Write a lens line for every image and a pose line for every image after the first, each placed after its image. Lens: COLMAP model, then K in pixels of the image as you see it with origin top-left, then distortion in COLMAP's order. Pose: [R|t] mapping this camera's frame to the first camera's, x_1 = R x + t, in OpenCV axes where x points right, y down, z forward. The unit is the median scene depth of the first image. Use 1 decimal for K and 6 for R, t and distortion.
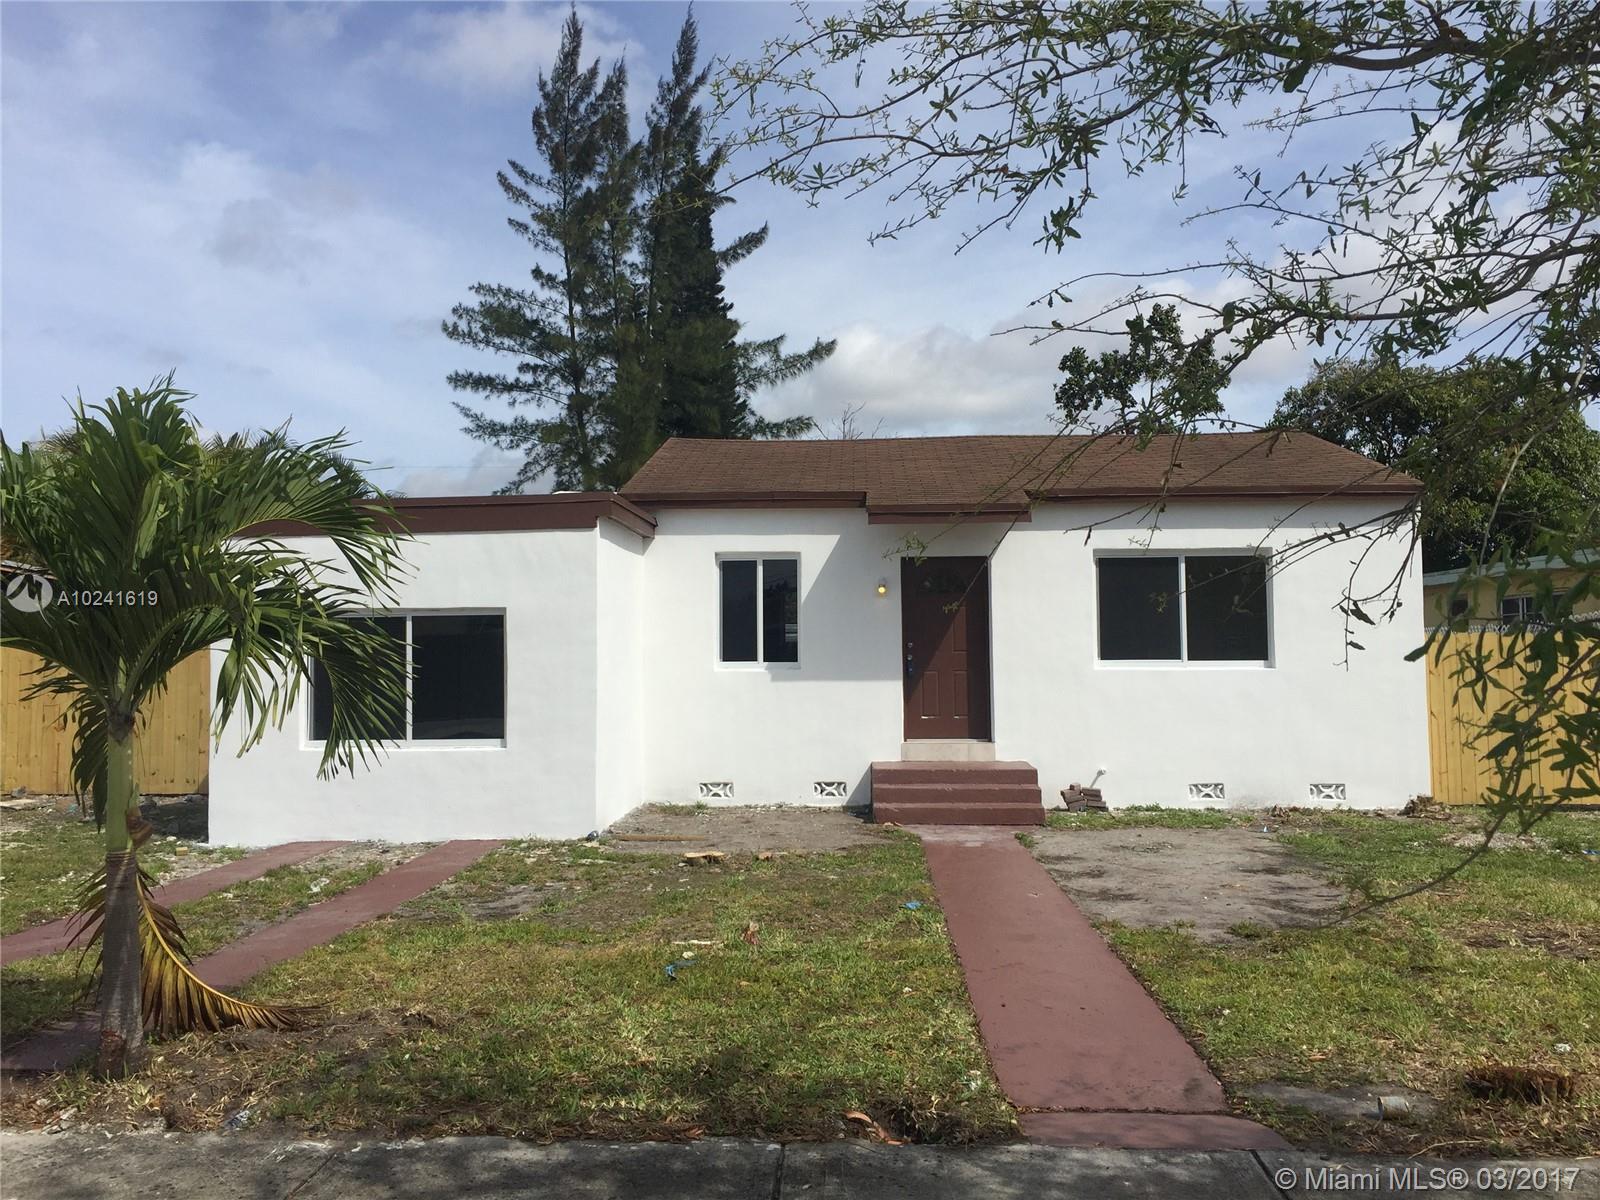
lens RADIAL K [[1368.1, 0, 800.0], [0, 1368.1, 600.0], [0, 0, 1]] dist [0.072606, -0.104813]
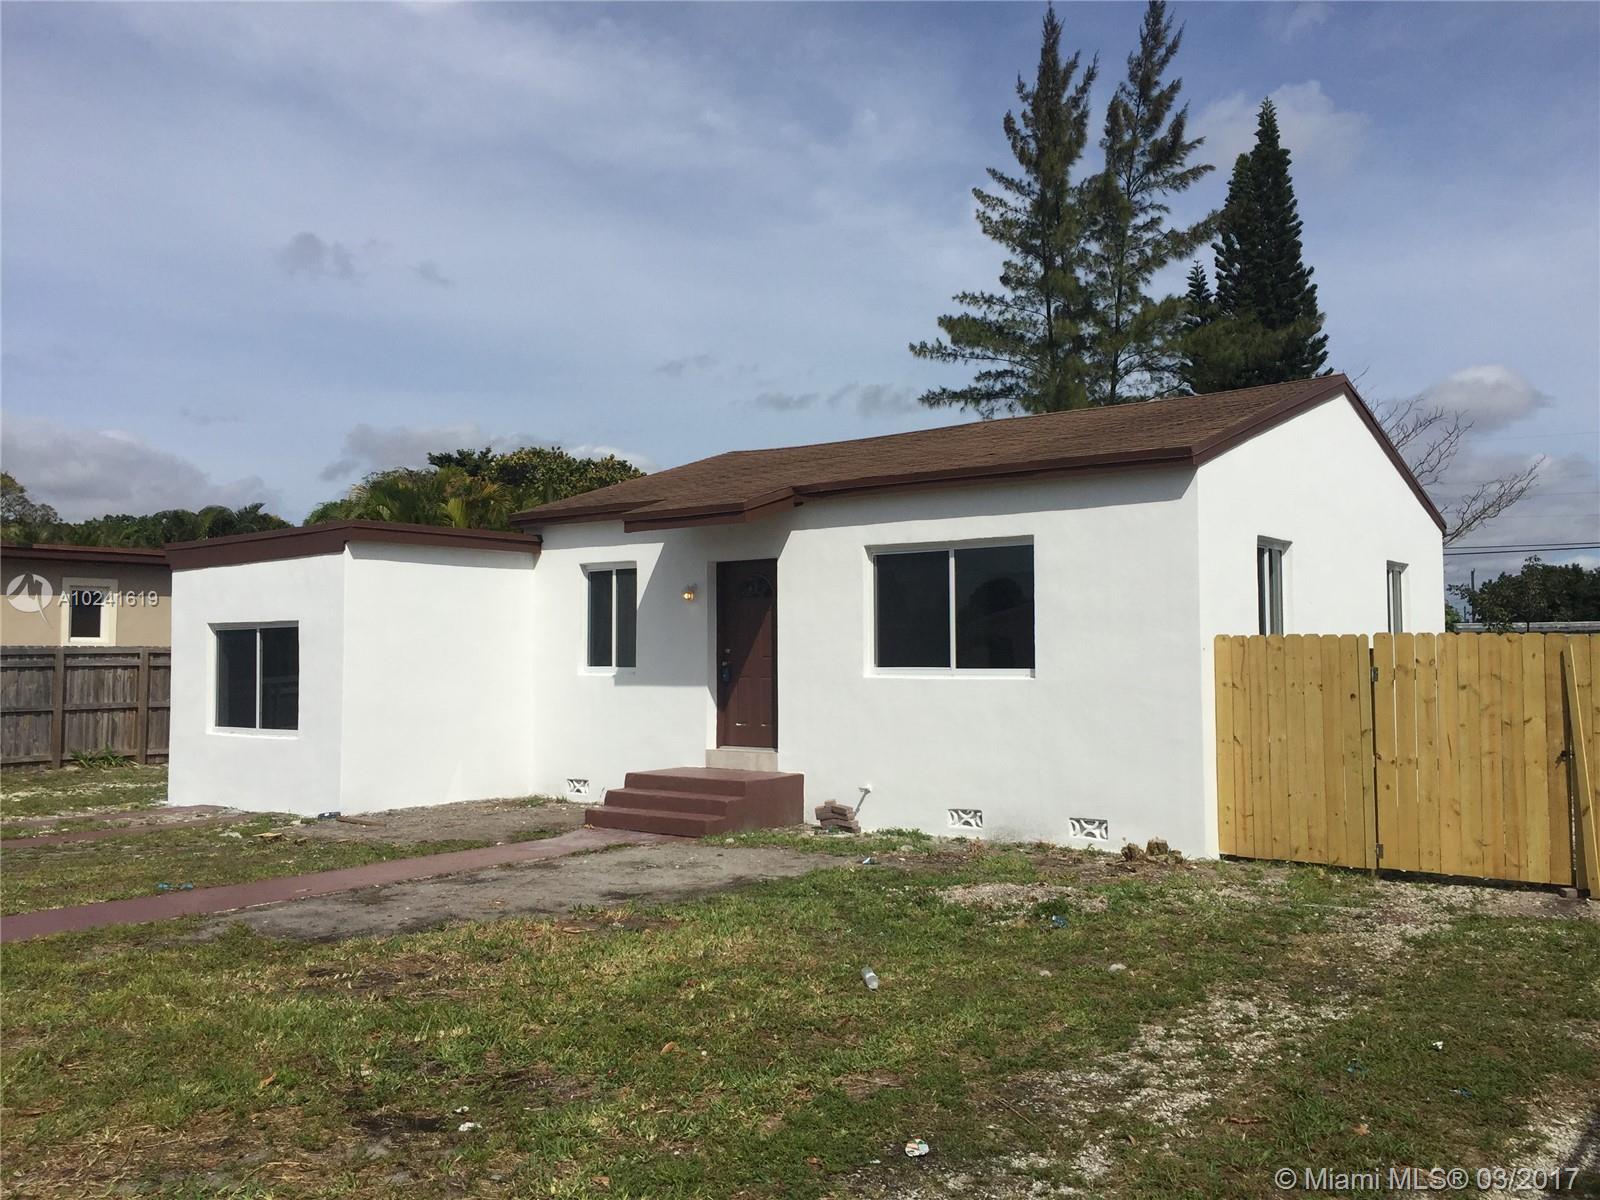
lens RADIAL K [[1368.1, 0, 800.0], [0, 1368.1, 600.0], [0, 0, 1]] dist [0.072606, -0.104813]
pose [[0.817828, -0.020847, -0.575085, 0.701185], [0.020698, 0.999763, -0.006807, 0.004364], [0.575090, -0.006336, 0.818065, 0.225984]]
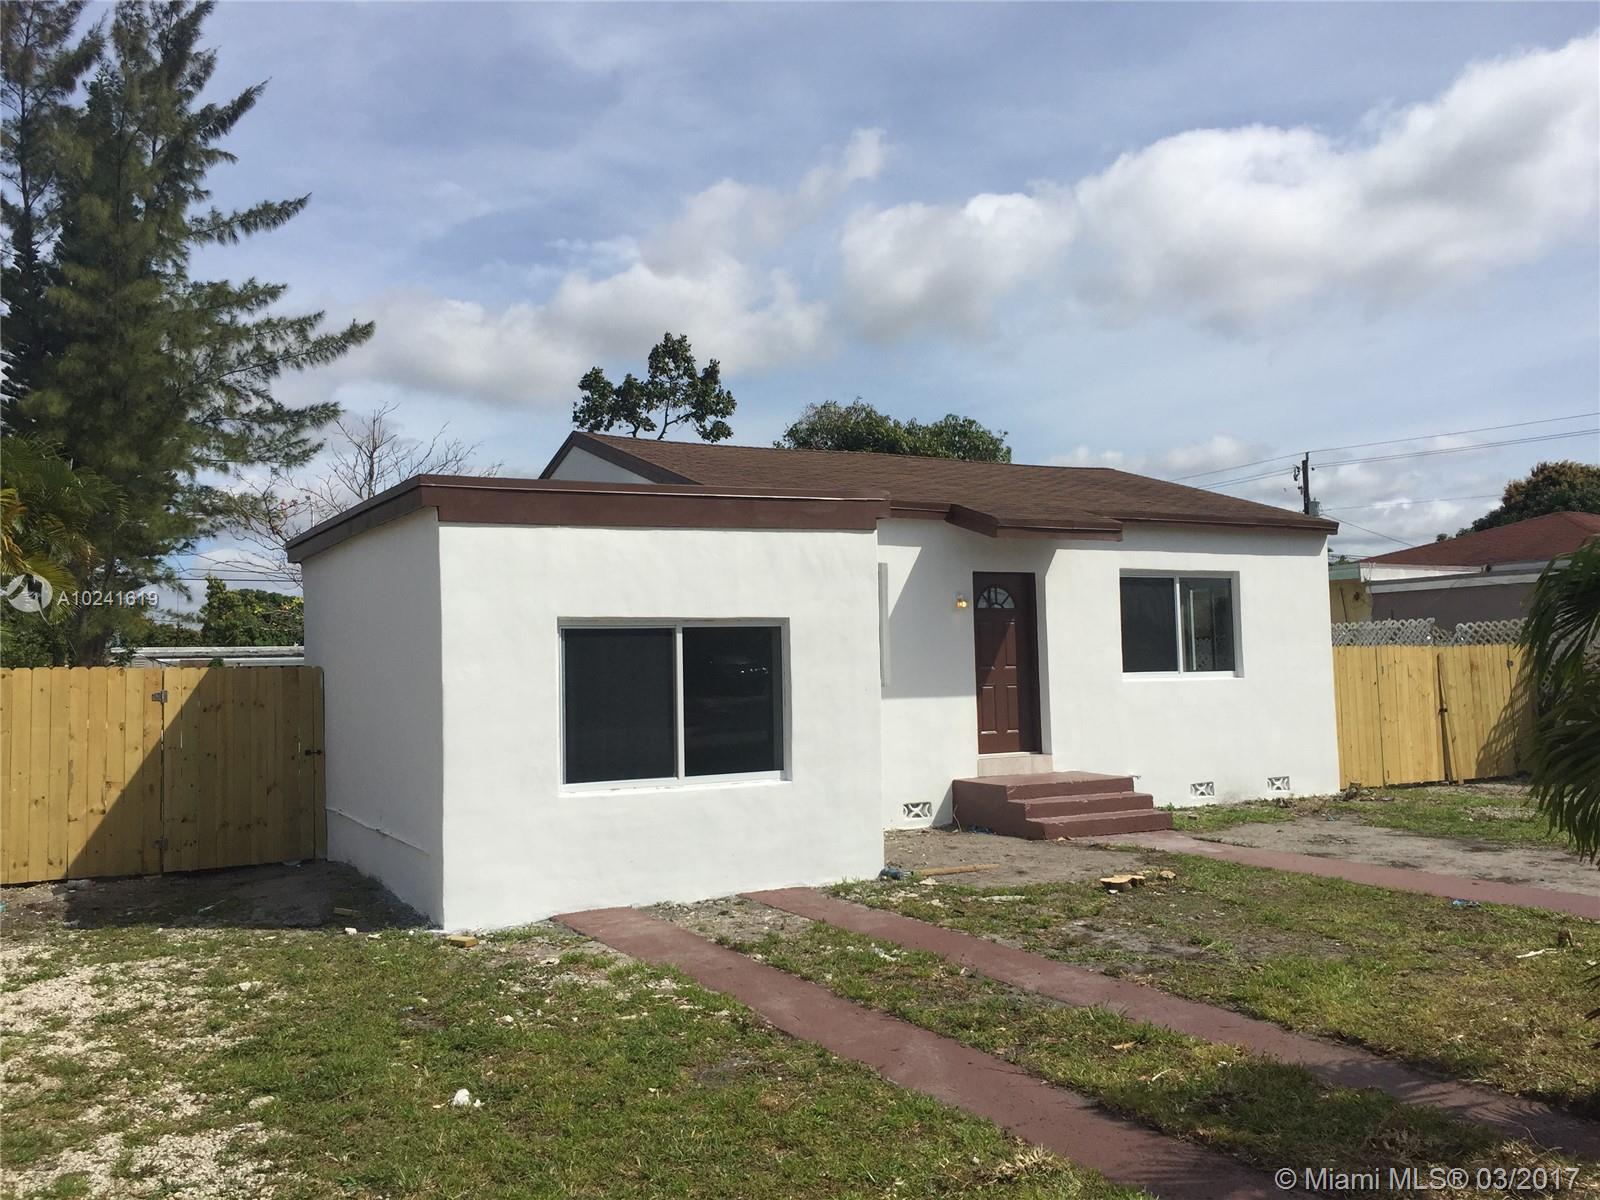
lens RADIAL K [[1368.1, 0, 800.0], [0, 1368.1, 600.0], [0, 0, 1]] dist [0.072606, -0.104813]
pose [[0.852995, 0.015938, 0.521676, -0.553456], [-0.009340, 0.999840, -0.015274, 0.005907], [-0.521836, 0.008156, 0.853007, 0.218455]]
